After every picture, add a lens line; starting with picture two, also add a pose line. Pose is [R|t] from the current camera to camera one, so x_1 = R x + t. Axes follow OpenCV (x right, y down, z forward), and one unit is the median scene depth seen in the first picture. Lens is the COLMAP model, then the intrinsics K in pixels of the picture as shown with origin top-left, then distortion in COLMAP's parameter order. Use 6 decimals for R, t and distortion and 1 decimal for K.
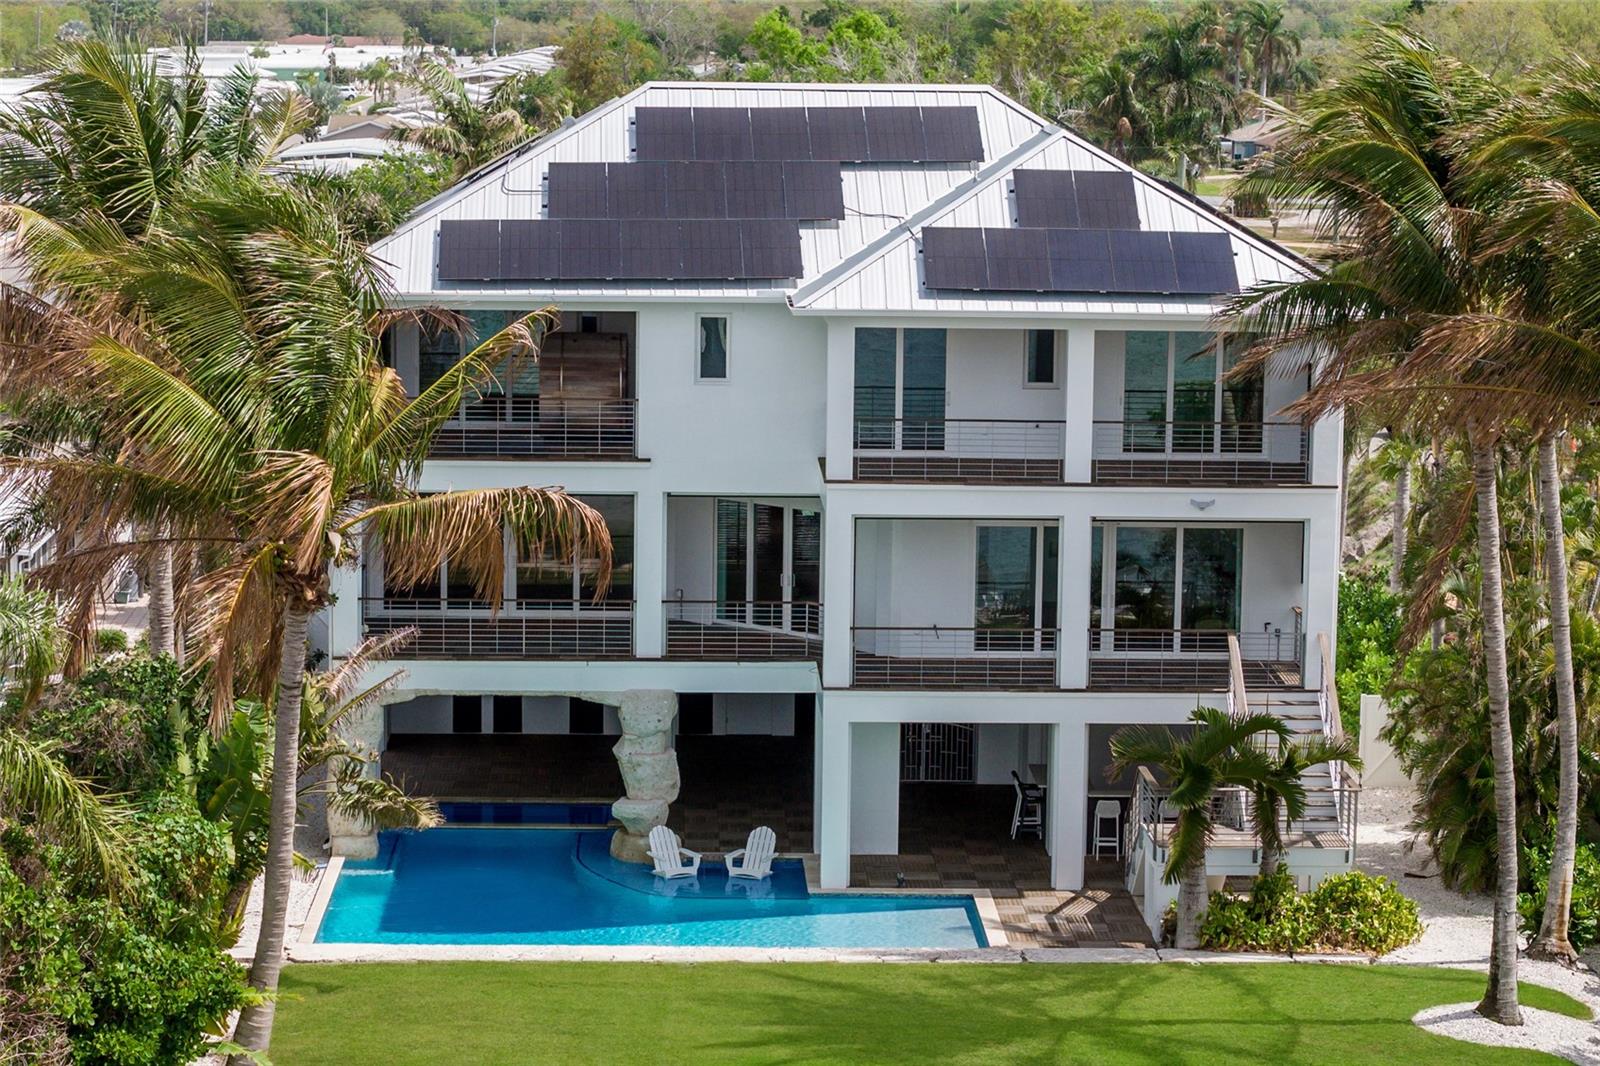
lens RADIAL K [[3462.8, 0, 800.0], [0, 3462.8, 533.0], [0, 0, 1]] dist [-0.158266, -0.338791]
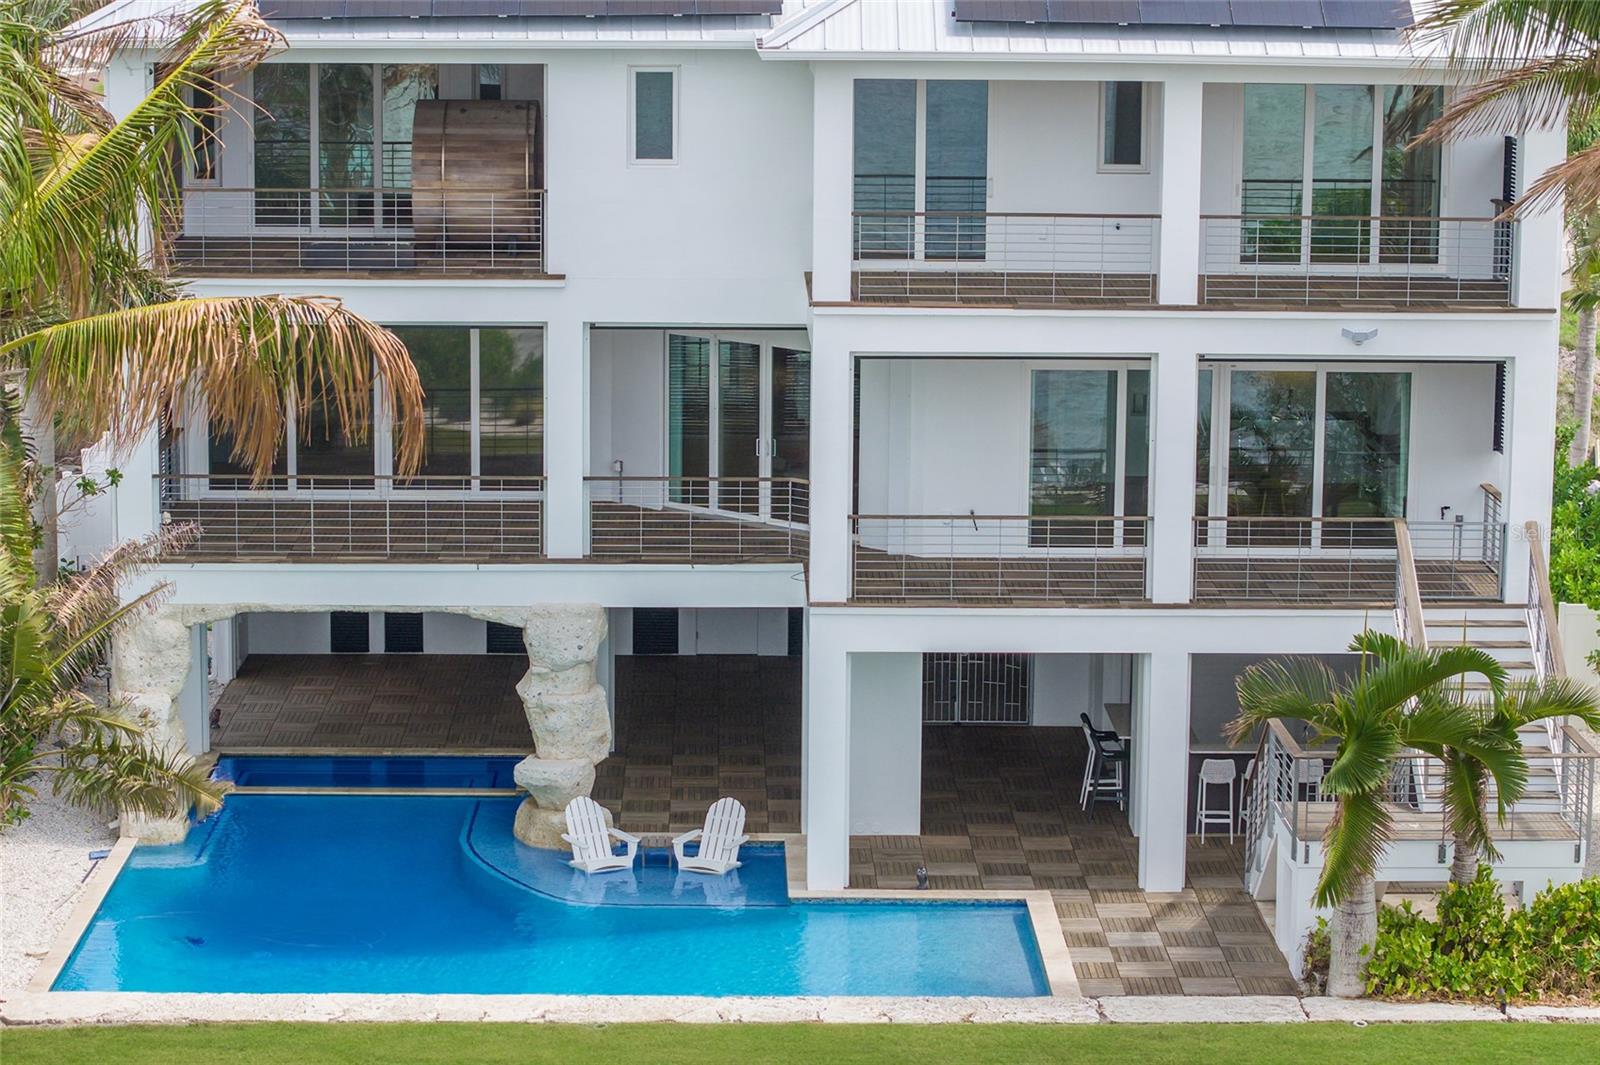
lens RADIAL K [[3462.8, 0, 800.0], [0, 3462.8, 532.5], [0, 0, 1]] dist [-0.158266, -0.338791]
pose [[0.999864, -0.001958, -0.016383, 0.015784], [0.002565, 0.999307, 0.037137, 0.004916], [0.016299, -0.037174, 0.999176, 0.302666]]
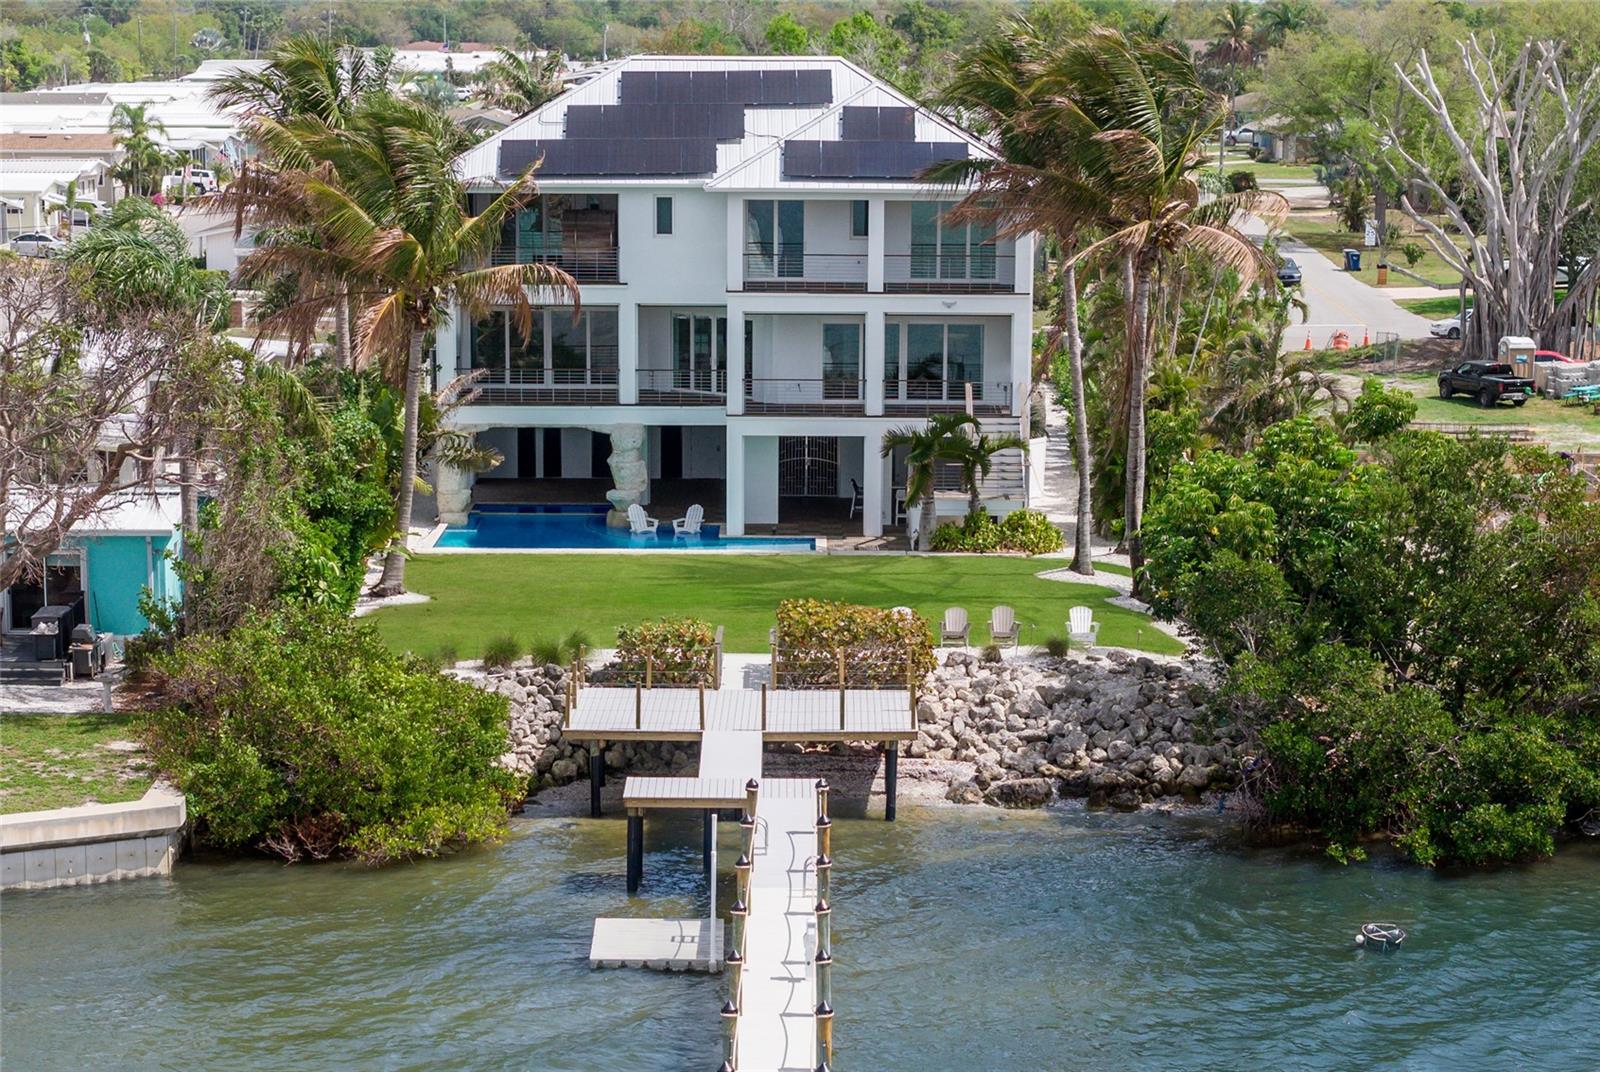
lens RADIAL K [[3441.4, 0, 802.0], [0, 3441.4, 913.1], [0, 0, 1]] dist [-0.031045, -0.431754]
pose [[0.999353, 0.001687, -0.035915, 0.102467], [0.002108, 0.994430, 0.105381, 0.107814], [0.035893, -0.105389, 0.993783, -0.688897]]
